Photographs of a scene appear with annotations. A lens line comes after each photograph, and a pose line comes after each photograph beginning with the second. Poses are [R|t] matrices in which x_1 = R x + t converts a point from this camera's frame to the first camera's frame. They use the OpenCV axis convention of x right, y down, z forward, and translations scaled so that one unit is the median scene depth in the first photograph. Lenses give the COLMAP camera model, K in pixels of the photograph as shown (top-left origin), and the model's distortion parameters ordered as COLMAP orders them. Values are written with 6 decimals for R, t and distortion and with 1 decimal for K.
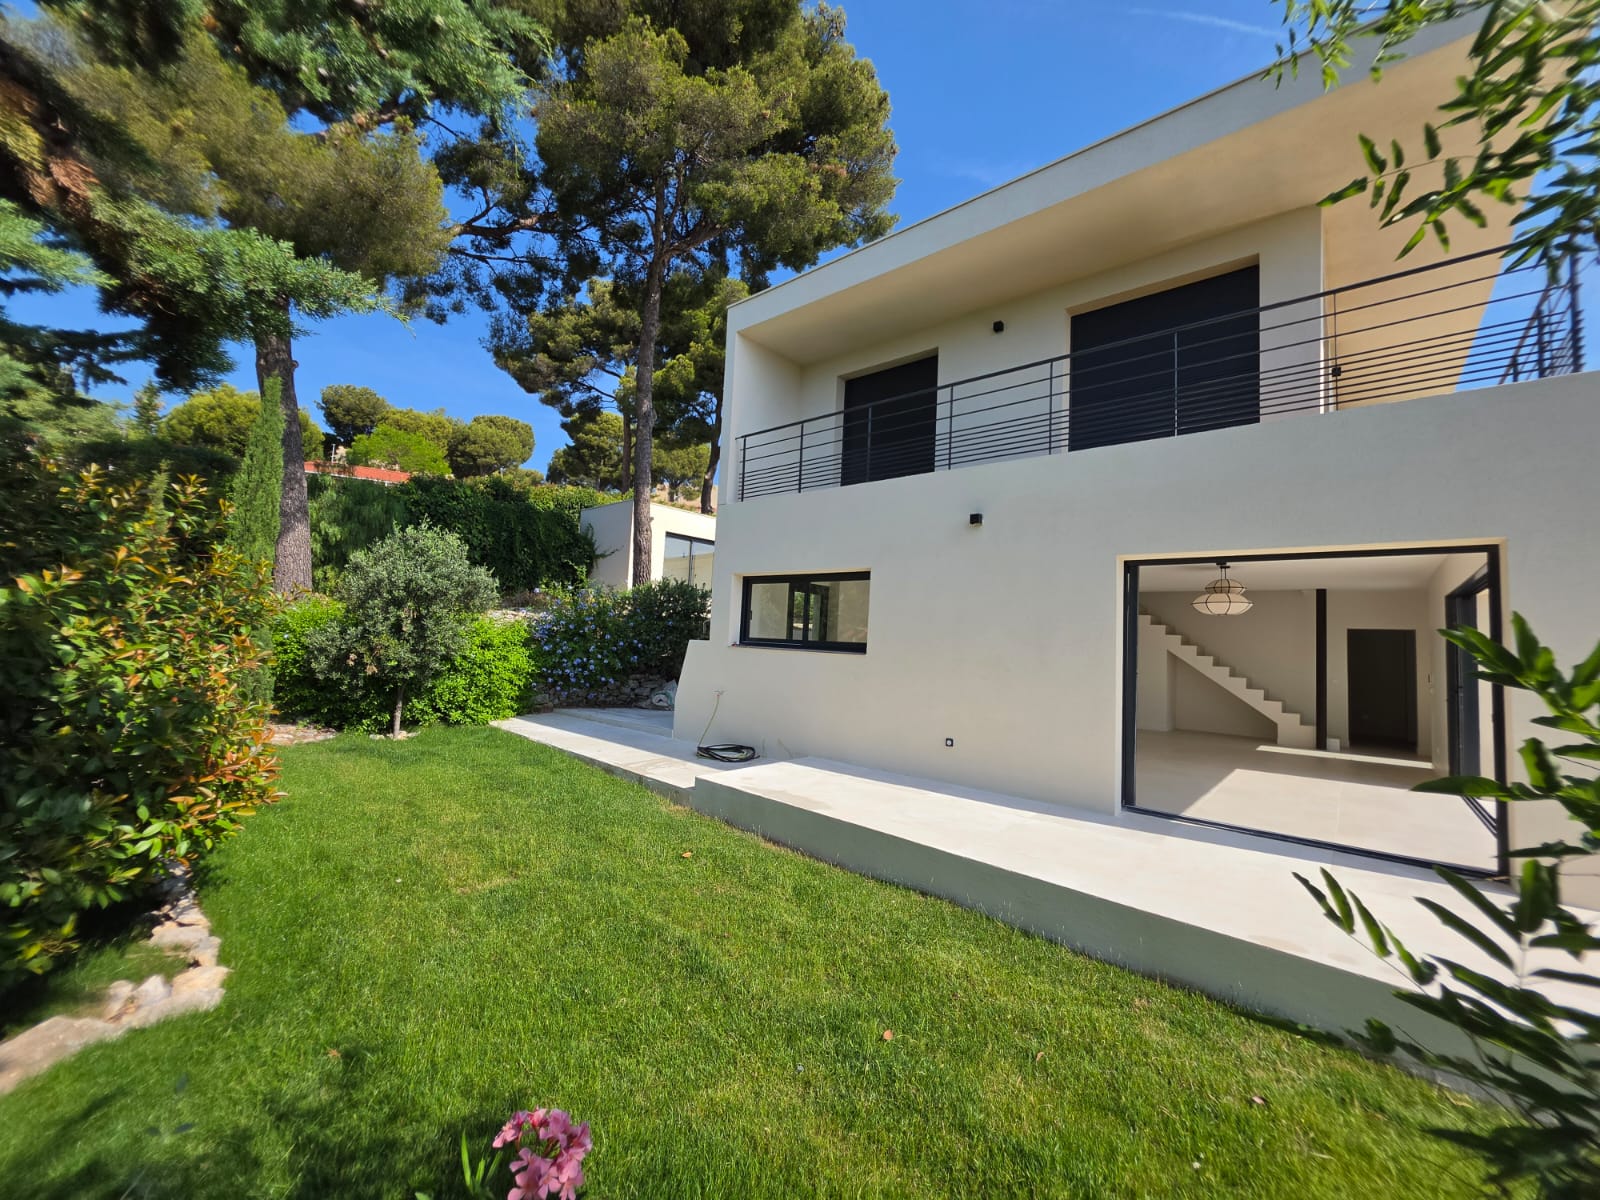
lens RADIAL K [[615.2, 0, 815.0], [0, 615.2, 590.6], [0, 0, 1]] dist [-0.008840, 0.002293]
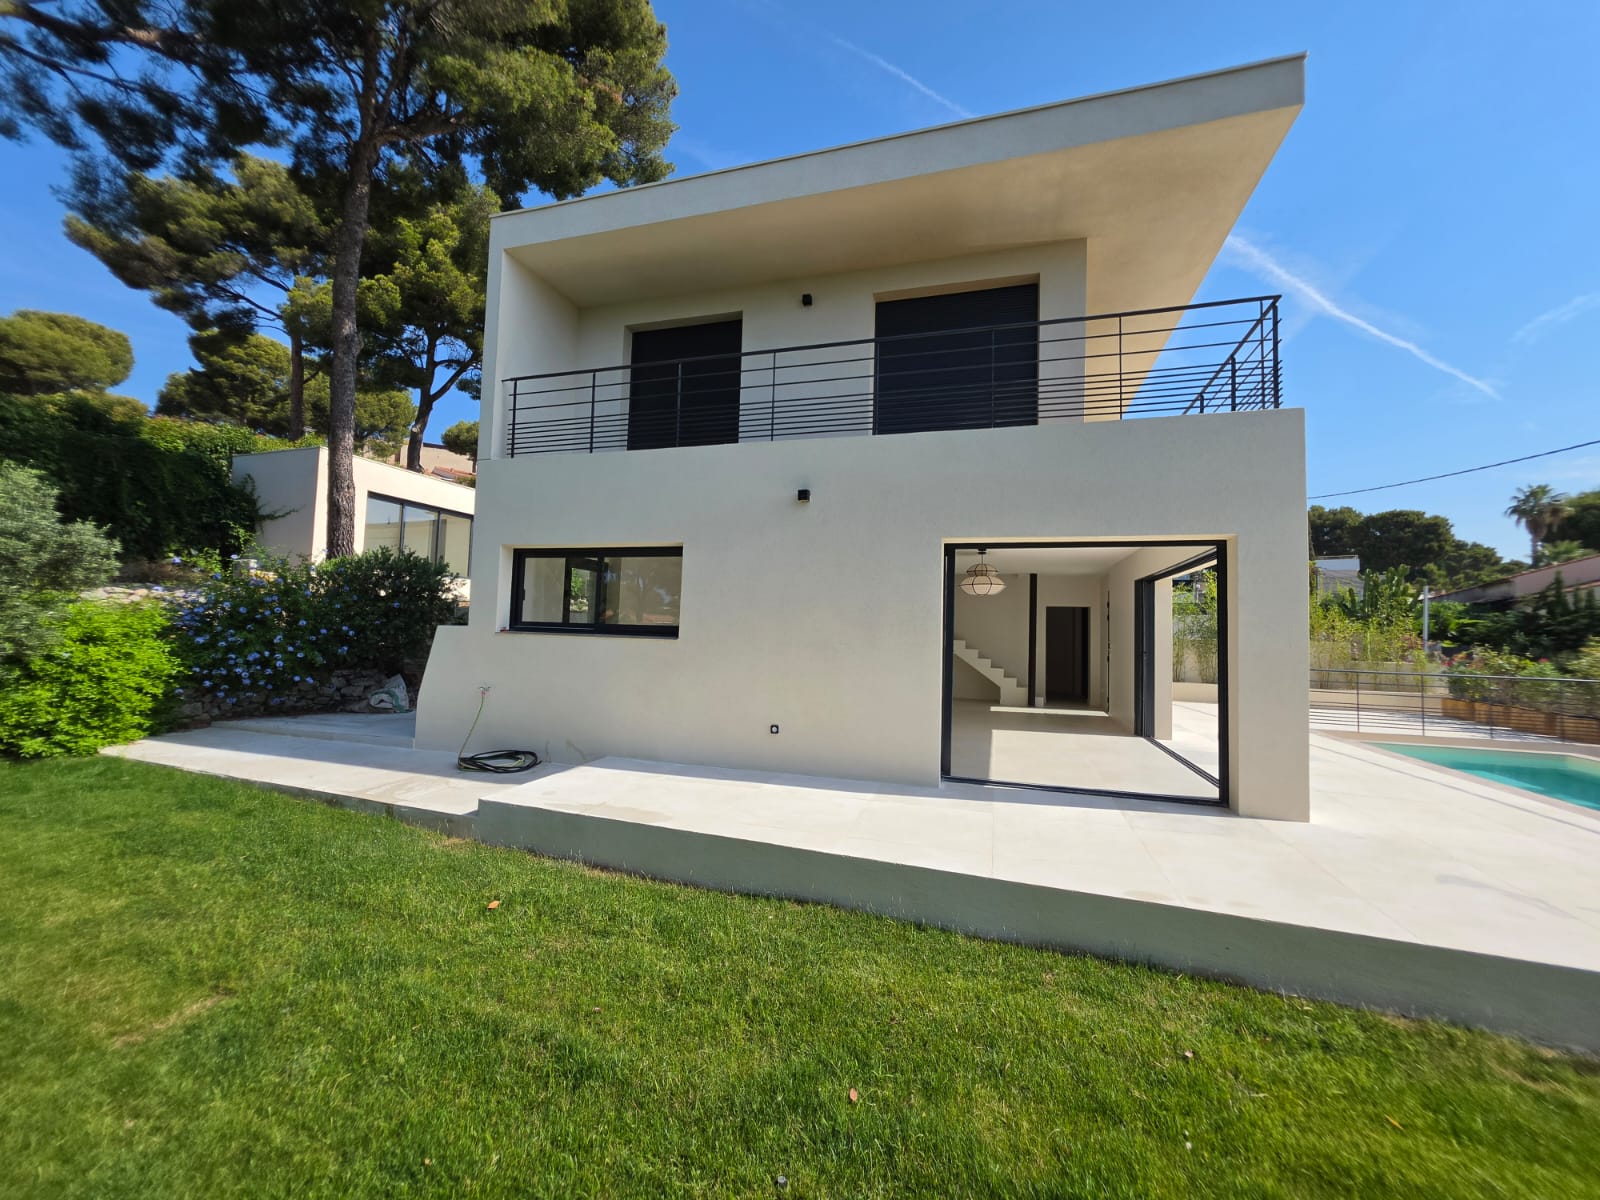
lens RADIAL K [[615.2, 0, 789.9], [0, 615.2, 589.1], [0, 0, 1]] dist [-0.008840, 0.002293]
pose [[0.922905, 0.004439, 0.385001, -0.086004], [-0.016667, 0.999457, 0.028430, 0.002185], [-0.384666, -0.032655, 0.922478, 0.082632]]
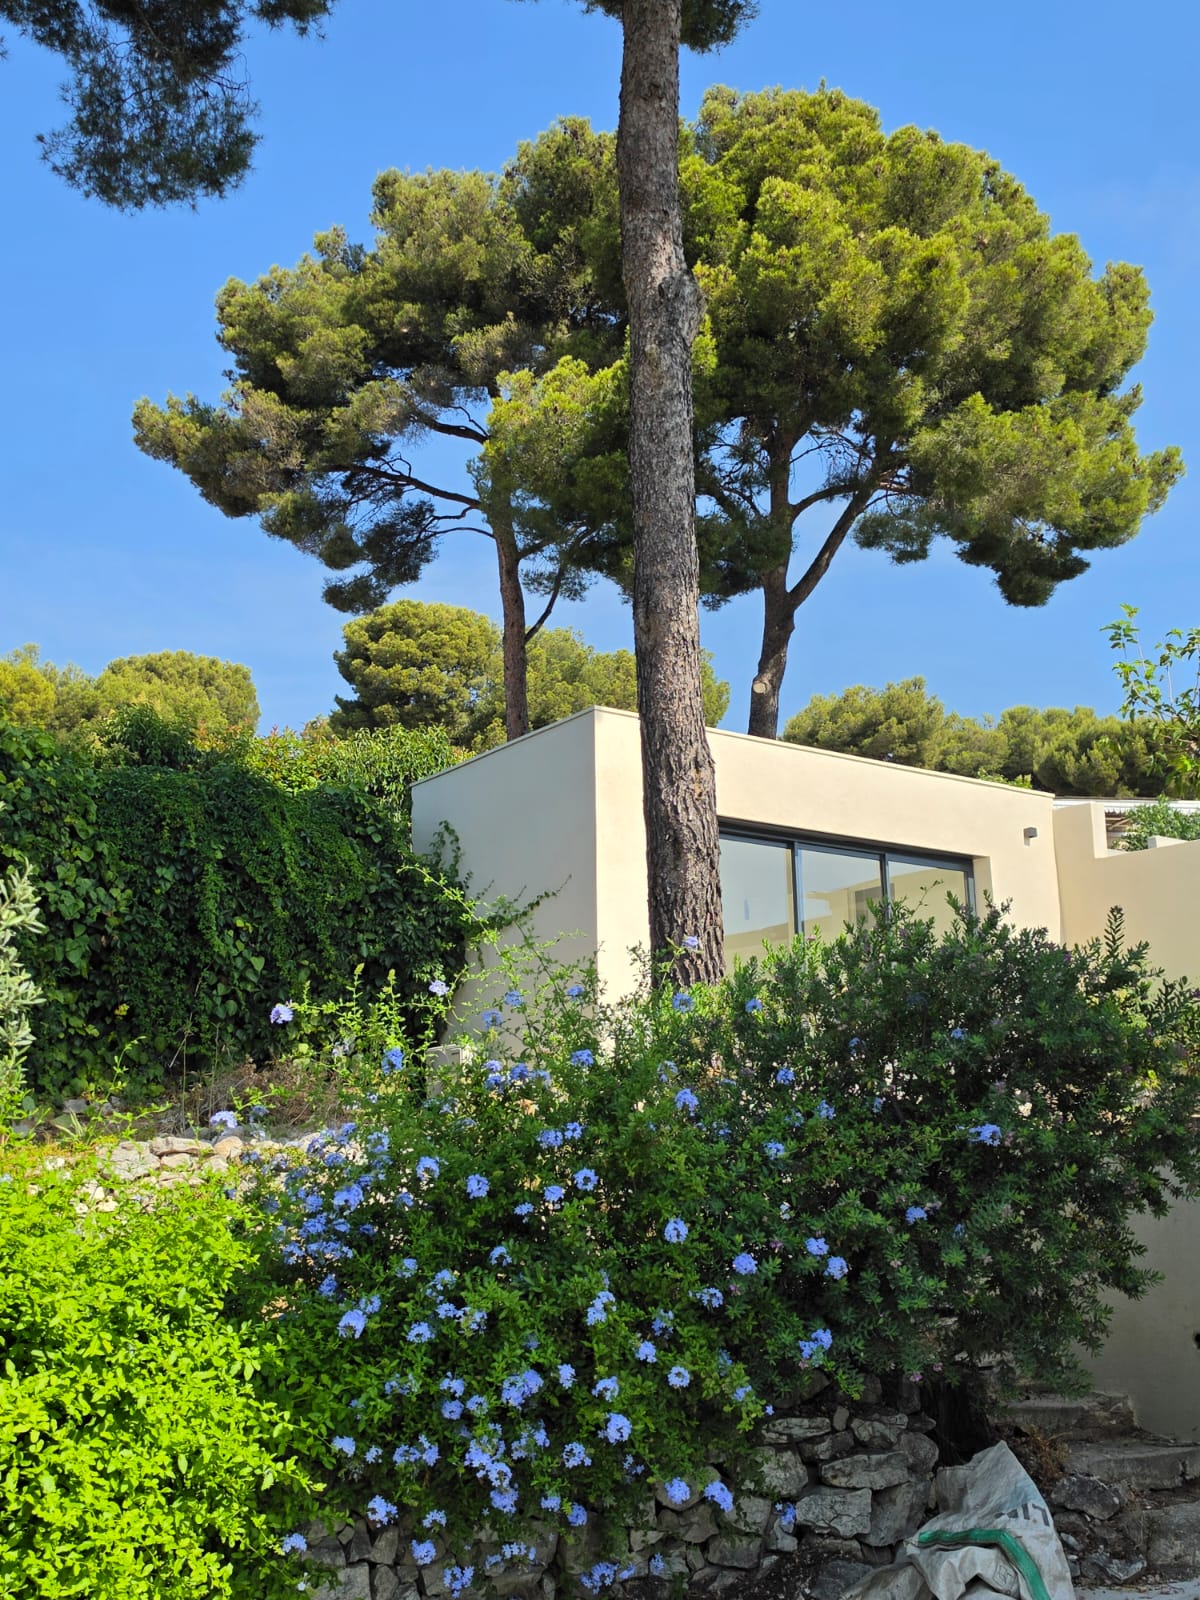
lens RADIAL K [[1603.5, 0, 665.1], [0, 1603.5, 835.4], [0, 0, 1]] dist [0.068804, 0.000000]
pose [[0.978199, -0.105354, -0.178960, -0.290557], [0.079729, 0.986243, -0.144802, 0.035263], [0.191753, 0.127377, 0.973142, 0.631321]]
